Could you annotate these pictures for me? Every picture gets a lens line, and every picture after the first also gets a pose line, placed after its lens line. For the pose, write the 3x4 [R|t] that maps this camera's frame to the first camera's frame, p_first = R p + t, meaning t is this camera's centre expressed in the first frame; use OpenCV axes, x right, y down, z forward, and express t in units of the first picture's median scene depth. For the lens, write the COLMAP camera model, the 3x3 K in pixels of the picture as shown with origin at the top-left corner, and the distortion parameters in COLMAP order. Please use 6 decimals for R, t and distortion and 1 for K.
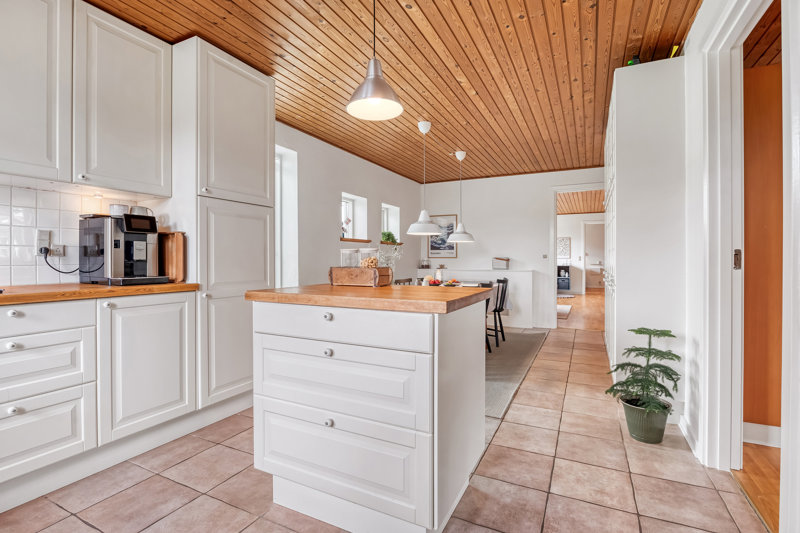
lens RADIAL K [[381.1, 0, 404.7], [0, 381.1, 262.9], [0, 0, 1]] dist [-0.001032, 0.002220]
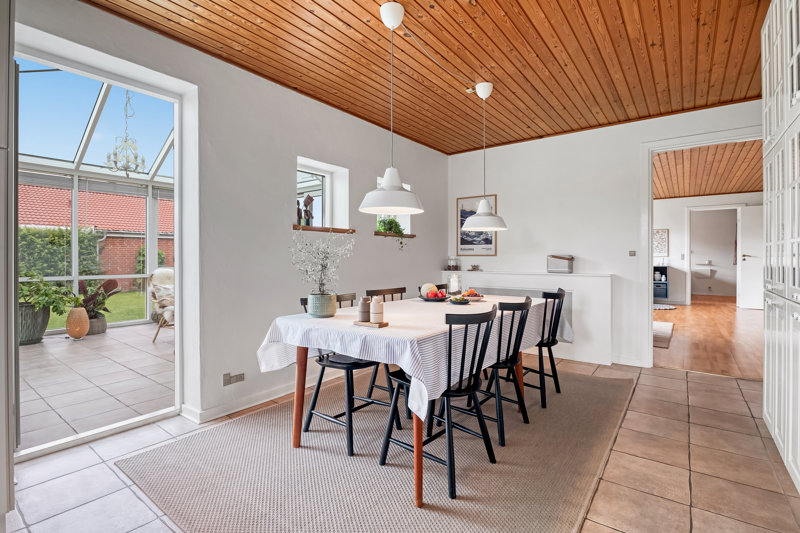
lens RADIAL K [[381.1, 0, 404.1], [0, 381.1, 260.0], [0, 0, 1]] dist [-0.001032, 0.002220]
pose [[0.982515, 0.002469, -0.186168, 0.127239], [-0.002968, 0.999993, -0.002404, -0.003757], [0.186161, 0.002914, 0.982515, 0.345061]]
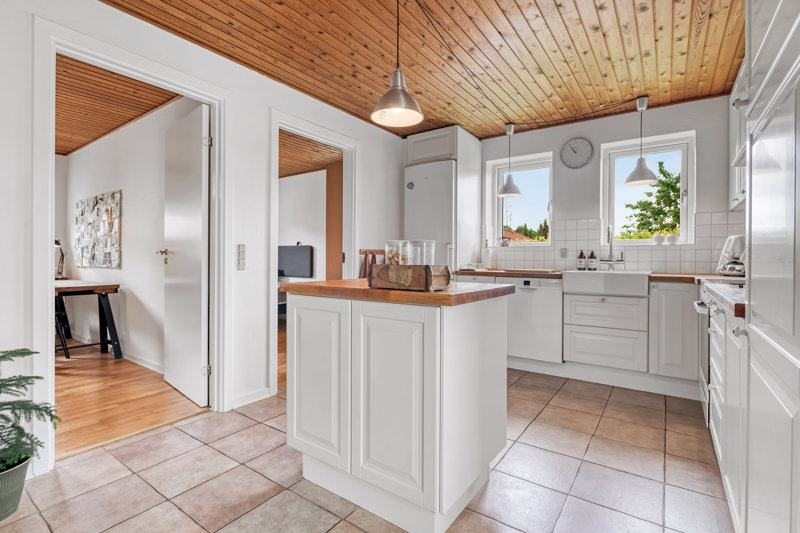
lens RADIAL K [[381.1, 0, 398.7], [0, 381.1, 259.0], [0, 0, 1]] dist [-0.001032, 0.002220]
pose [[-0.986259, -0.003326, 0.165172, -0.085492], [-0.001800, 0.999954, 0.009388, -0.002709], [-0.165196, 0.008962, -0.986220, 0.677056]]
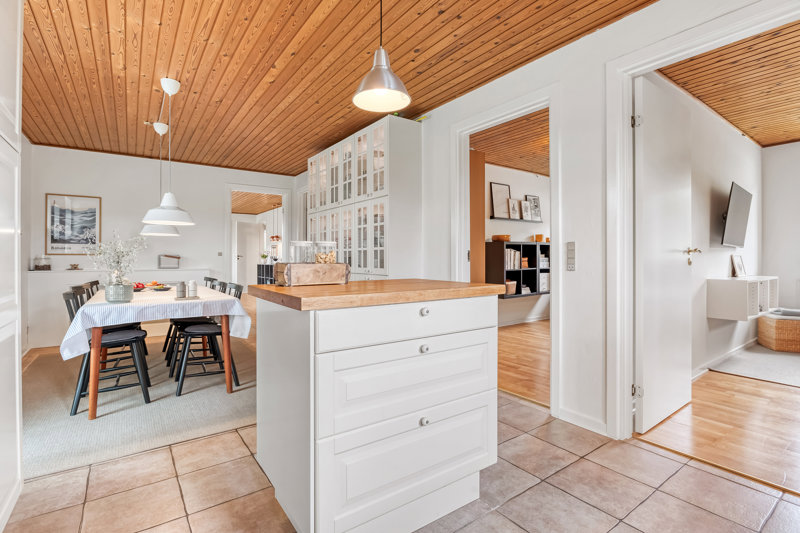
lens RADIAL K [[381.1, 0, 396.6], [0, 381.1, 256.5], [0, 0, 1]] dist [-0.001032, 0.002220]
pose [[0.484842, 0.002711, 0.874597, -0.298714], [0.009413, 0.999921, -0.008317, 0.002022], [-0.874551, 0.012265, 0.484779, 0.162283]]
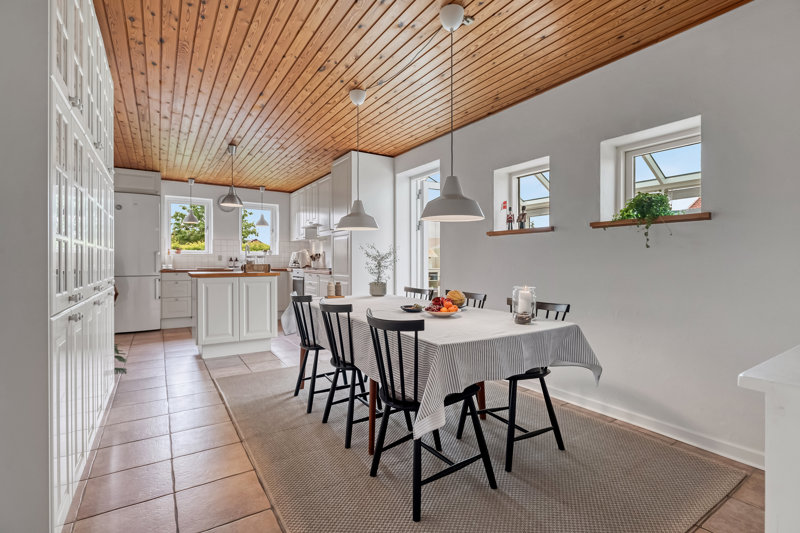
lens RADIAL K [[381.1, 0, 398.7], [0, 381.1, 266.8], [0, 0, 1]] dist [-0.001032, 0.002220]
pose [[-0.525816, 0.012347, -0.850509, 0.516307], [-0.008015, 0.999778, 0.019469, -0.009090], [0.850561, 0.017054, -0.525600, 1.111233]]
